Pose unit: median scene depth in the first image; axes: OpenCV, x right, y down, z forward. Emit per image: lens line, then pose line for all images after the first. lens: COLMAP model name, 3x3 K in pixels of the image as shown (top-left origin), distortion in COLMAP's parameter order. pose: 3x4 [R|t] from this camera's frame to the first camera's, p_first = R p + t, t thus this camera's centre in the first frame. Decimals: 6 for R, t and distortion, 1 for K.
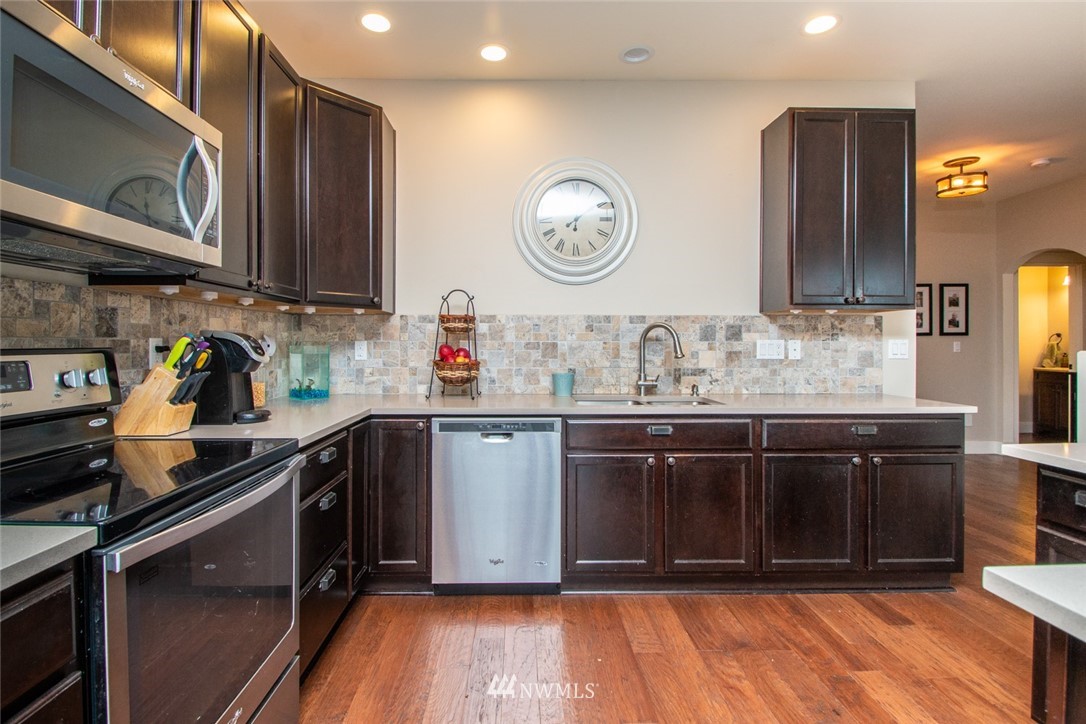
lens RADIAL K [[519.7, 0, 532.6], [0, 519.7, 346.8], [0, 0, 1]] dist [-0.007235, -0.004515]
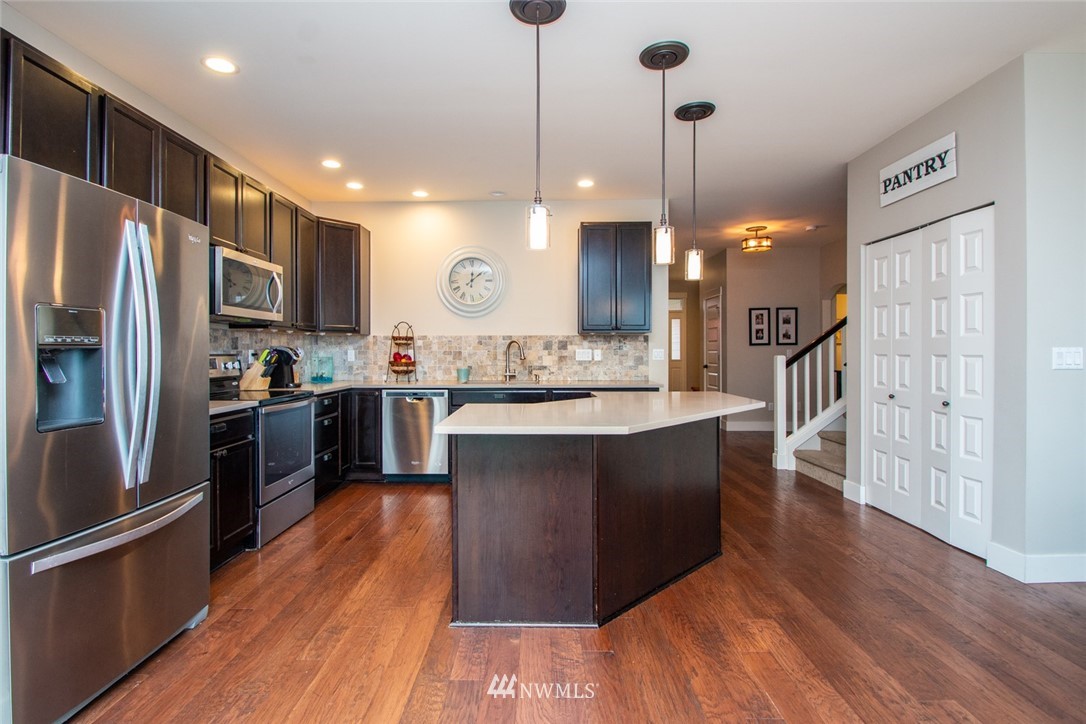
lens RADIAL K [[519.7, 0, 540.8], [0, 519.7, 357.4], [0, 0, 1]] dist [-0.007235, -0.004515]
pose [[0.999613, -0.001511, -0.027785, 0.382223], [0.001684, 0.999979, 0.006178, 0.002826], [0.027775, -0.006222, 0.999595, -0.787469]]
